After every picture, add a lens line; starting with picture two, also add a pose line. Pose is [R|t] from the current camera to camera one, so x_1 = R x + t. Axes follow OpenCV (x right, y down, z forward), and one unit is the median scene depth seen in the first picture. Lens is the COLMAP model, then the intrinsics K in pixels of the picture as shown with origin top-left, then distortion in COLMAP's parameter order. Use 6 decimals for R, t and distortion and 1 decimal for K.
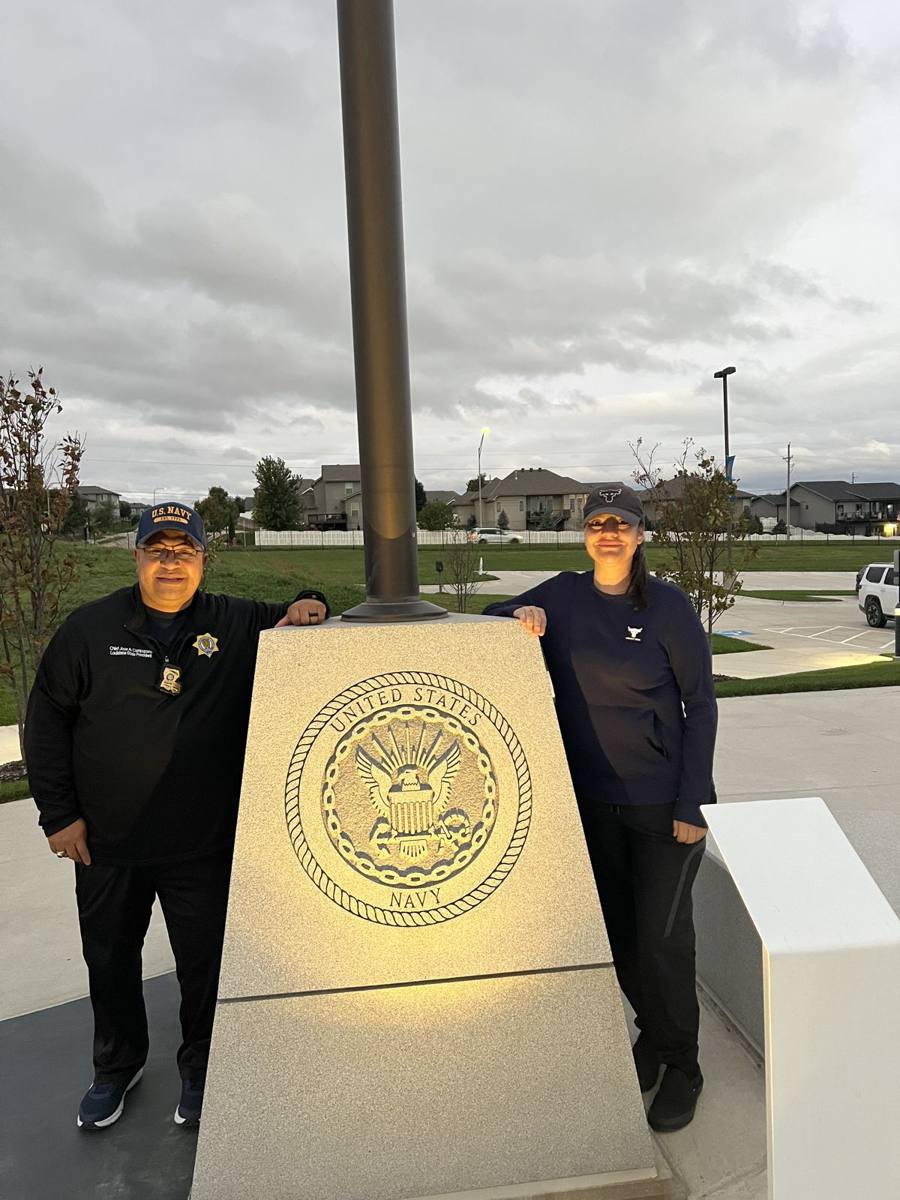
lens RADIAL K [[928.0, 0, 450.0], [0, 928.0, 600.0], [0, 0, 1]] dist [0.064994, -0.005452]
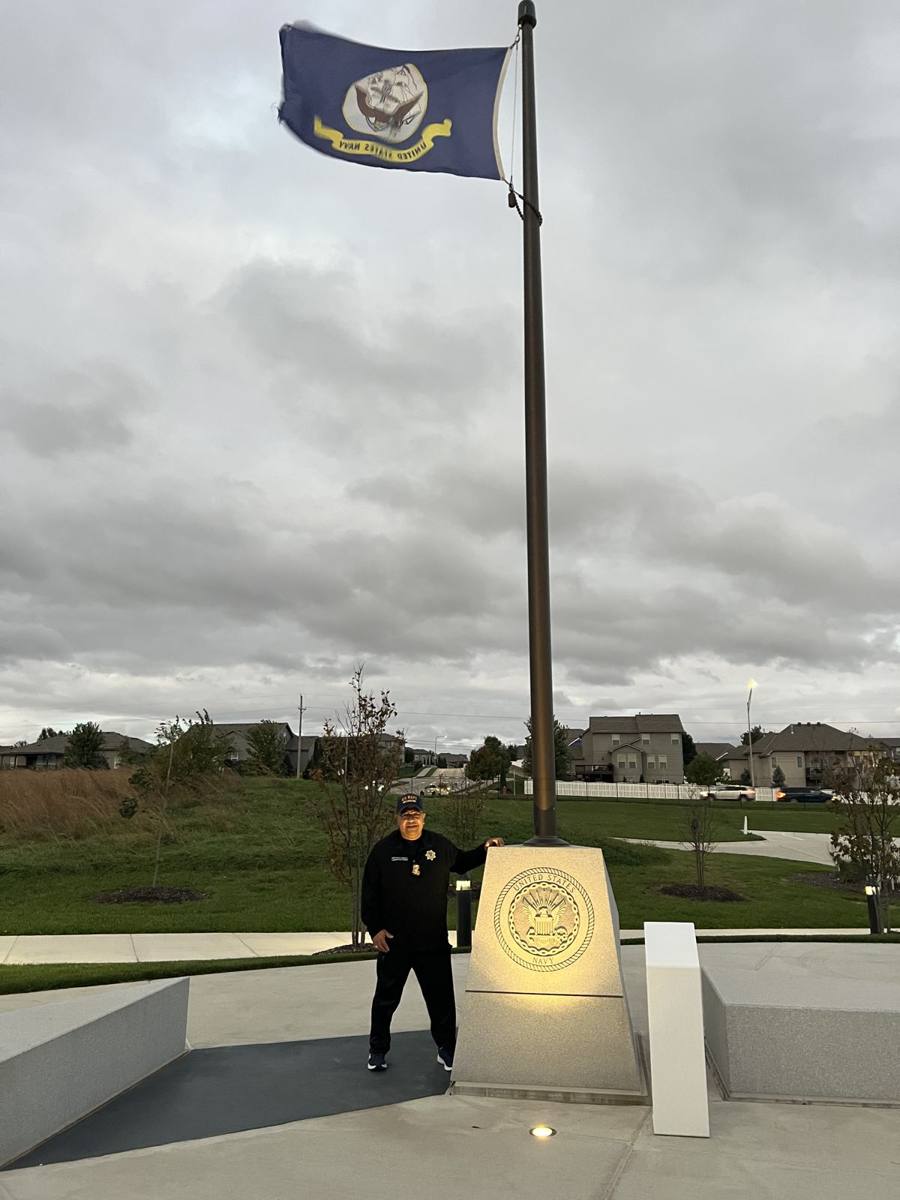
lens RADIAL K [[928.0, 0, 450.0], [0, 928.0, 600.0], [0, 0, 1]] dist [0.064994, -0.005452]
pose [[0.958523, -0.025775, -0.283848, 0.390396], [-0.049256, 0.965937, -0.254045, 0.030075], [0.280728, 0.257489, 0.924603, -1.389430]]
